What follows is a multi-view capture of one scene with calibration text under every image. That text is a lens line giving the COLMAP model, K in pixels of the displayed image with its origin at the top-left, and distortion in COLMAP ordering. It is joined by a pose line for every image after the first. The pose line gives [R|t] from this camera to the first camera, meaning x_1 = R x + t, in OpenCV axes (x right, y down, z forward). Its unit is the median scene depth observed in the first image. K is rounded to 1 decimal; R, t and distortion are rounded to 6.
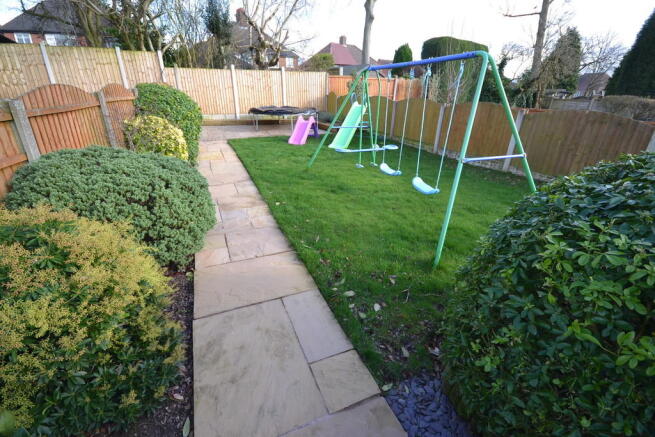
lens RADIAL K [[296.7, 0, 322.6], [0, 296.7, 221.7], [0, 0, 1]] dist [-0.000541, -0.000390]
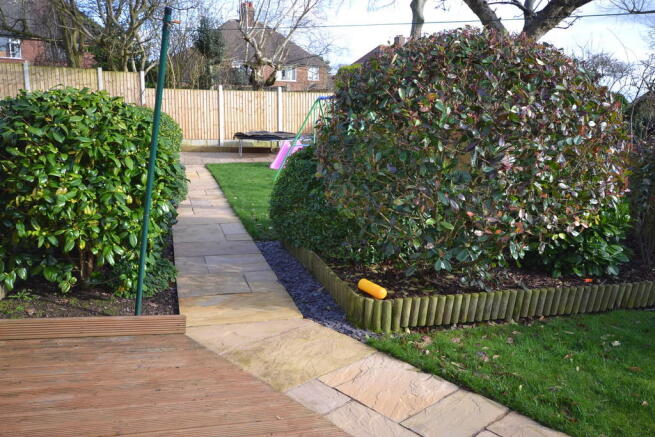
lens RADIAL K [[559.2, 0, 329.6], [0, 559.2, 217.4], [0, 0, 1]] dist [0.012331, 0.010333]
pose [[0.995381, 0.031735, -0.090607, 0.176775], [-0.051561, 0.972830, -0.225705, 0.201966], [0.080982, 0.229335, 0.969973, -0.479718]]
